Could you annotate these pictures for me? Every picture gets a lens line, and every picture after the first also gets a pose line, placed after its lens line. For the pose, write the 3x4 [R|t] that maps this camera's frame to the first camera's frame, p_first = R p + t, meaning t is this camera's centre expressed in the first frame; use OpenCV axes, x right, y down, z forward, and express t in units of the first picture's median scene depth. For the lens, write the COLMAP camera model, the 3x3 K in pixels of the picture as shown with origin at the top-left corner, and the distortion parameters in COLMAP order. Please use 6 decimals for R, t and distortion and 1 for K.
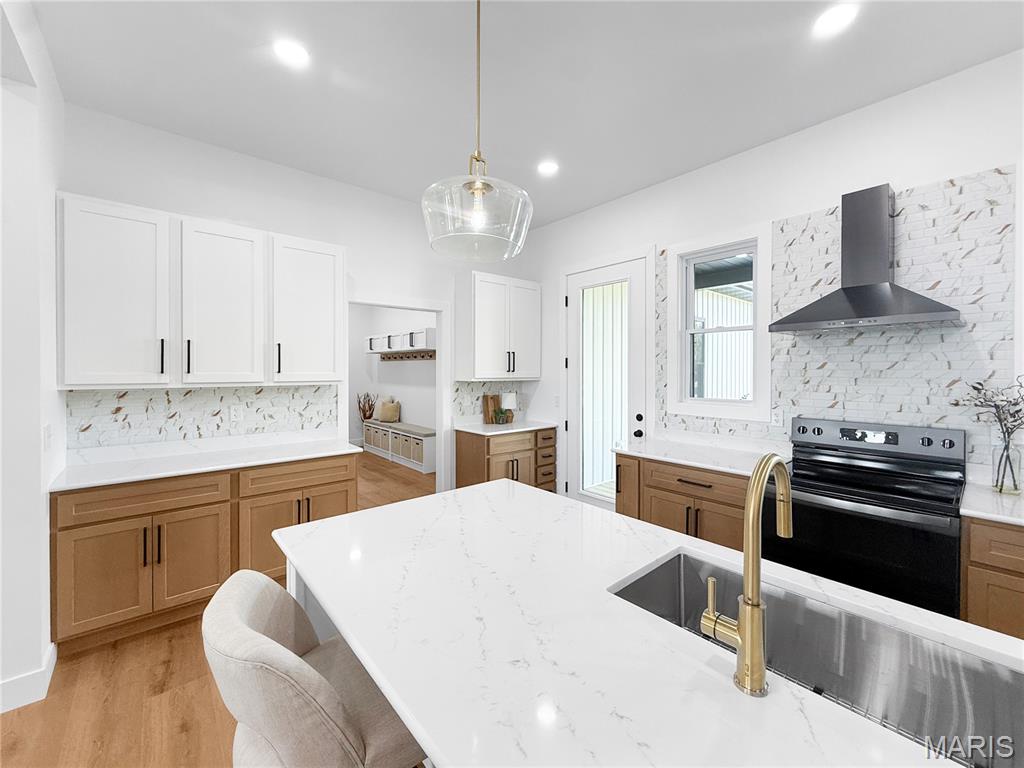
lens RADIAL K [[415.8, 0, 486.8], [0, 415.8, 366.2], [0, 0, 1]] dist [-0.000087, 0.000158]
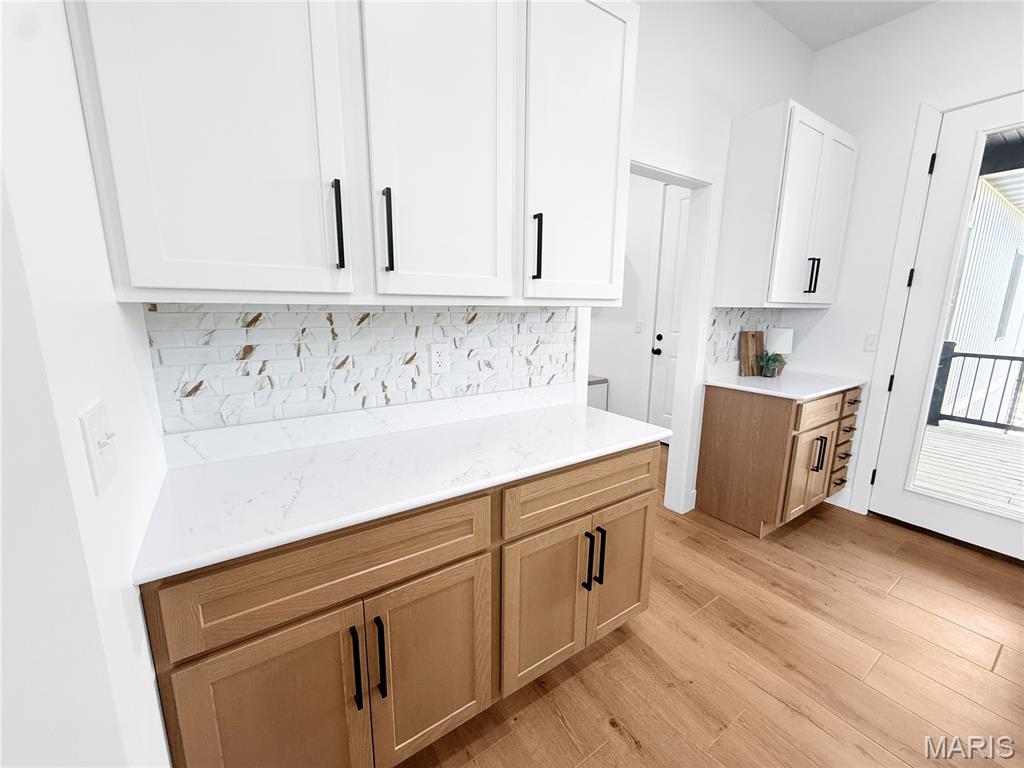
lens RADIAL K [[441.4, 0, 508.9], [0, 441.4, 387.7], [0, 0, 1]] dist [0.000849, 0.000232]
pose [[0.992417, 0.030585, -0.119053, -0.554608], [-0.006451, 0.980174, 0.198031, 0.046029], [0.122750, -0.195761, 0.972939, 0.562288]]
